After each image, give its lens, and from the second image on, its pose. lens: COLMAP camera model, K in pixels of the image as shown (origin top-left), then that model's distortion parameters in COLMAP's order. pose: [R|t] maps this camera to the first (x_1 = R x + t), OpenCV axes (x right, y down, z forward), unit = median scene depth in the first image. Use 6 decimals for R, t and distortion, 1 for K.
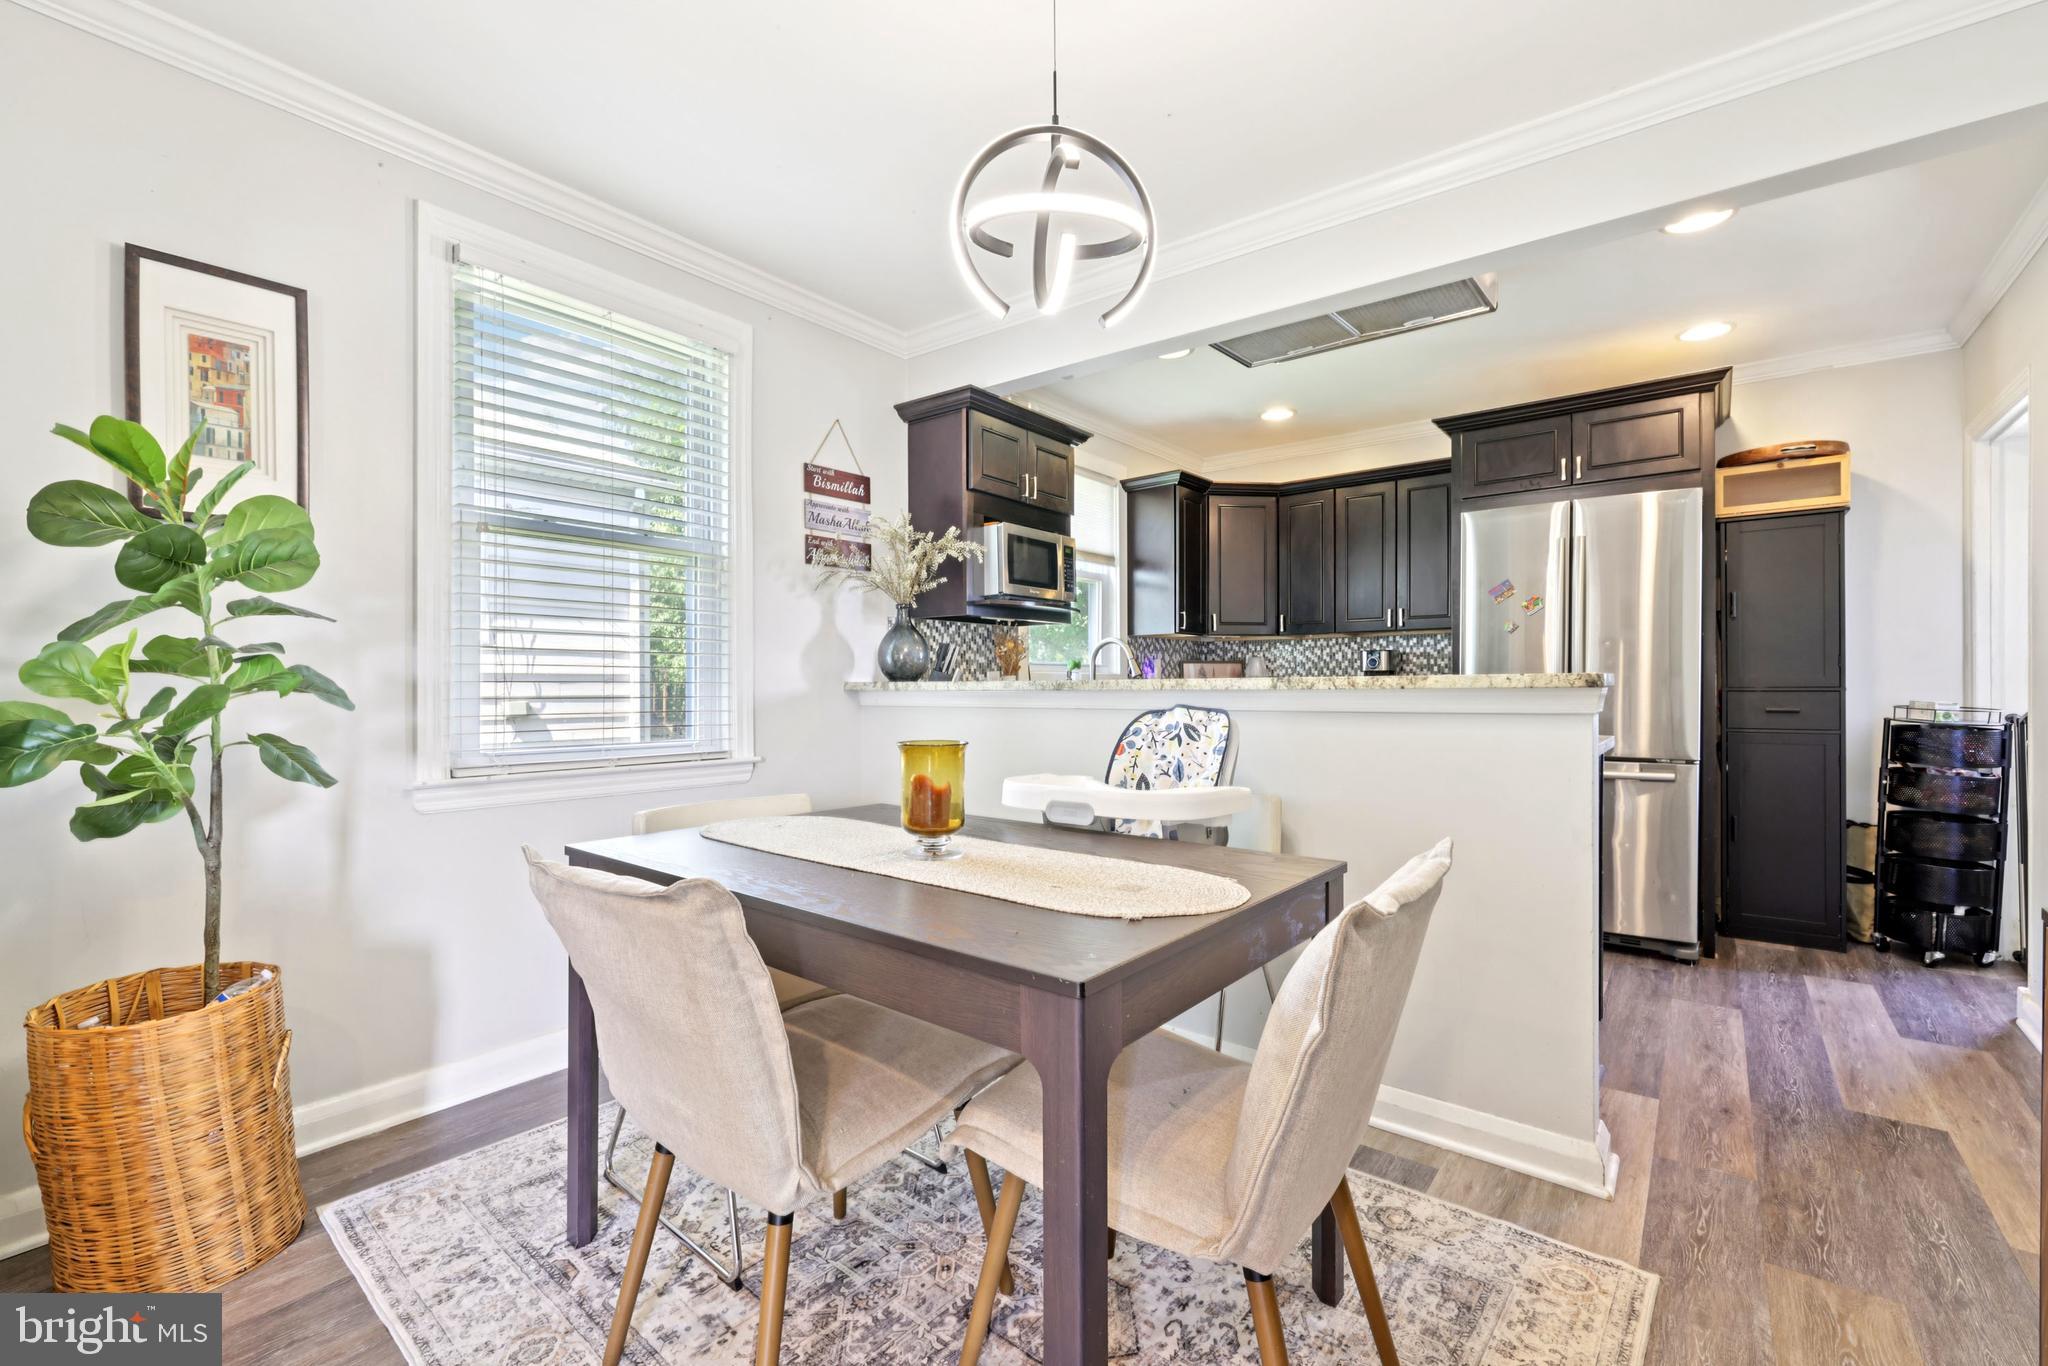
lens RADIAL K [[883.9, 0, 1024.0], [0, 883.9, 683.0], [0, 0, 1]] dist [-0.001021, 0.000645]
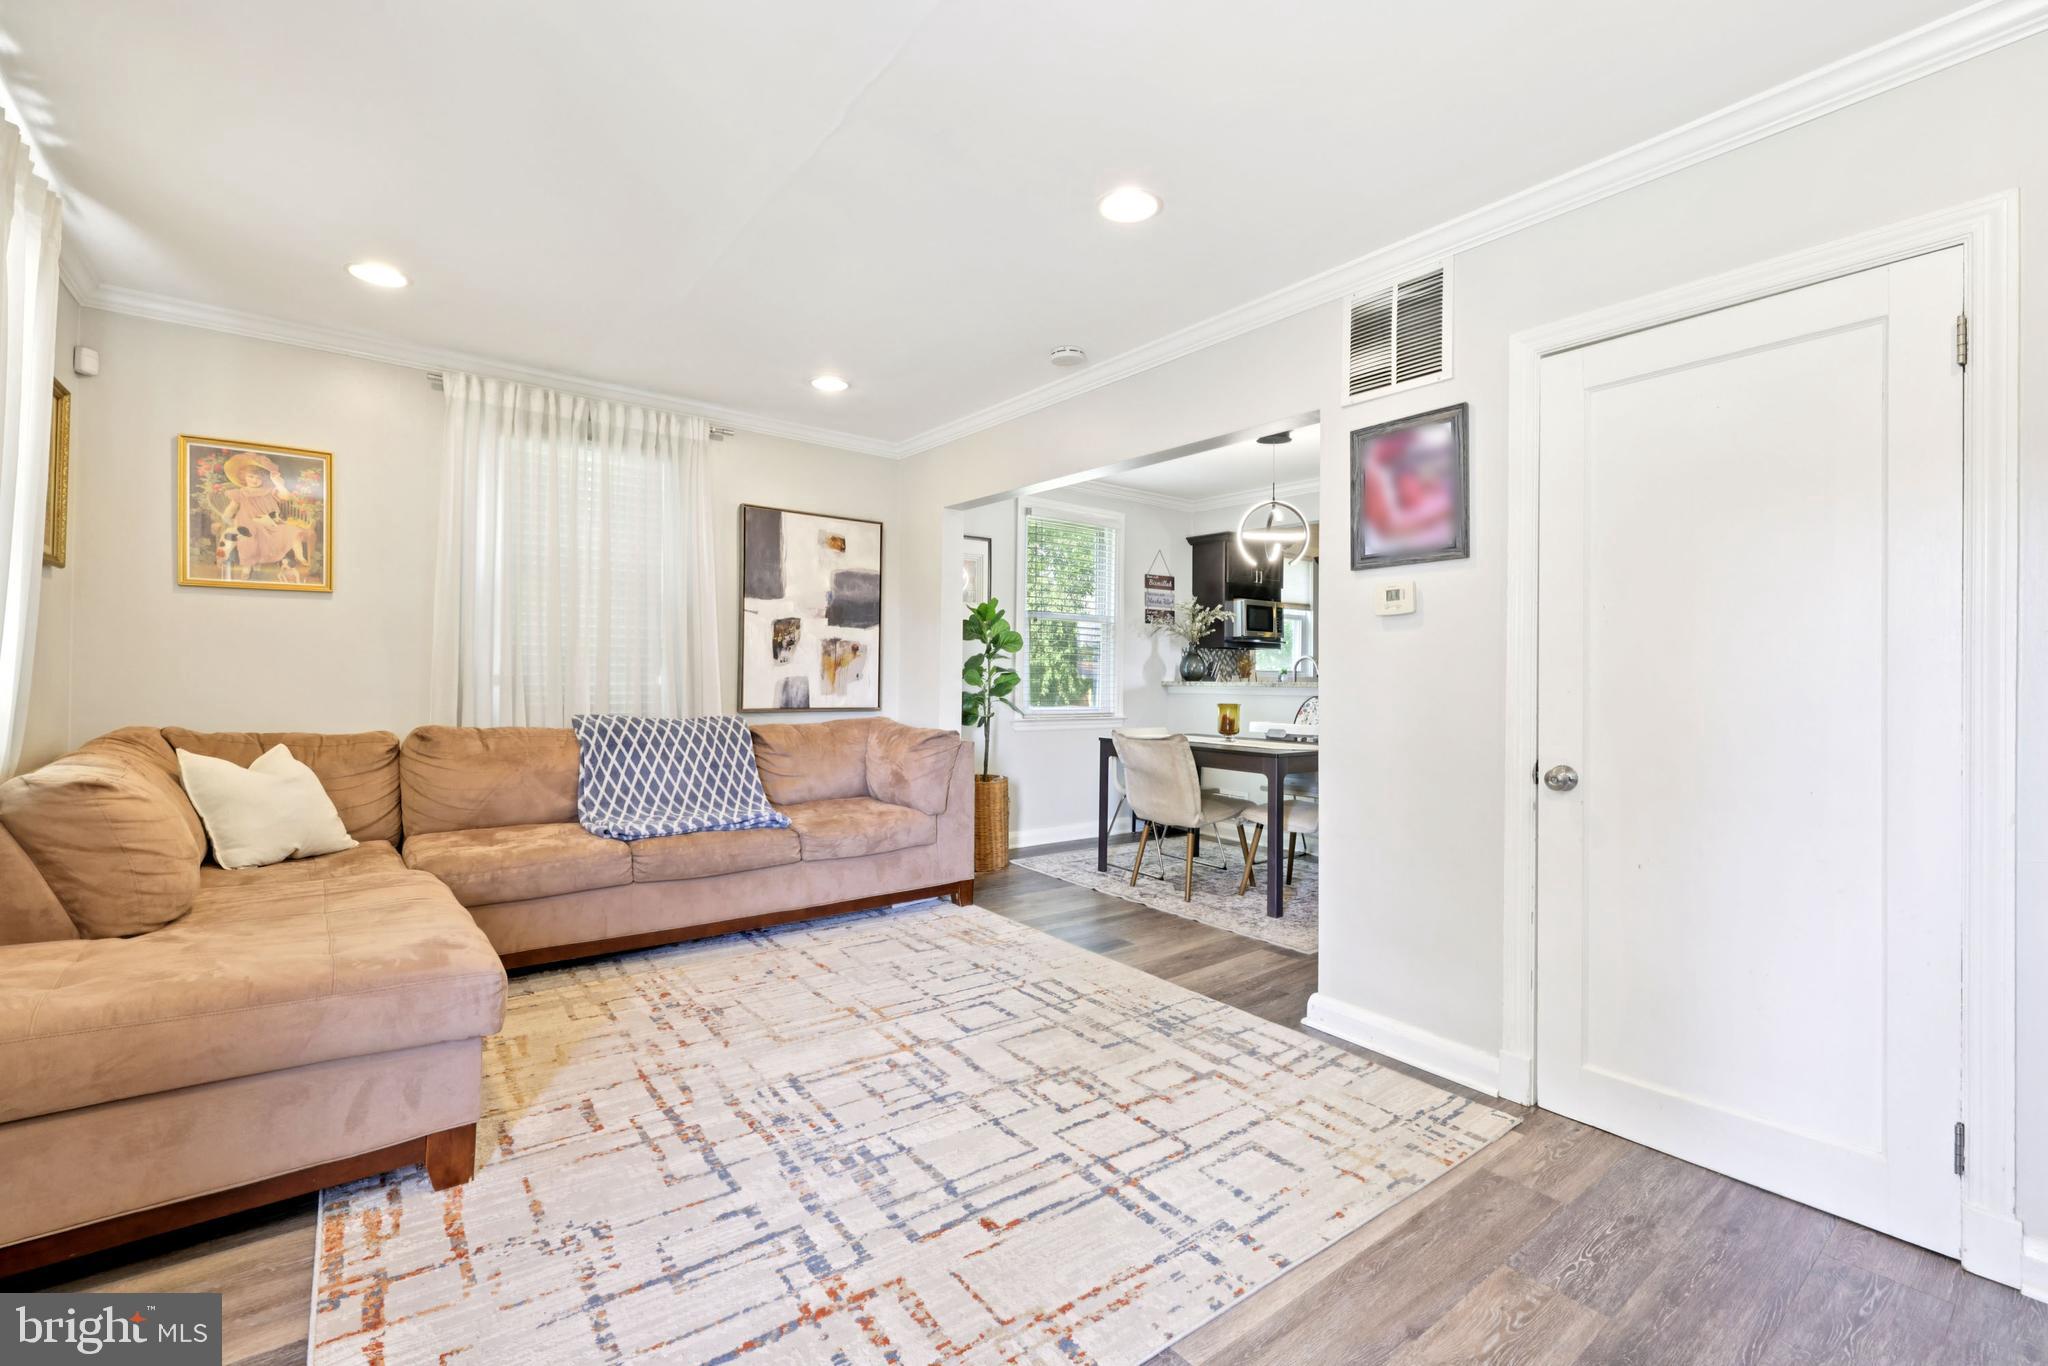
lens RADIAL K [[879.1, 0, 1020.8], [0, 879.1, 675.8], [0, 0, 1]] dist [-0.001596, -0.000039]
pose [[0.971199, 0.010971, -0.238018, -0.037182], [-0.011260, 0.999937, 0.000144, -0.009262], [0.238004, 0.002540, 0.971261, -0.952290]]
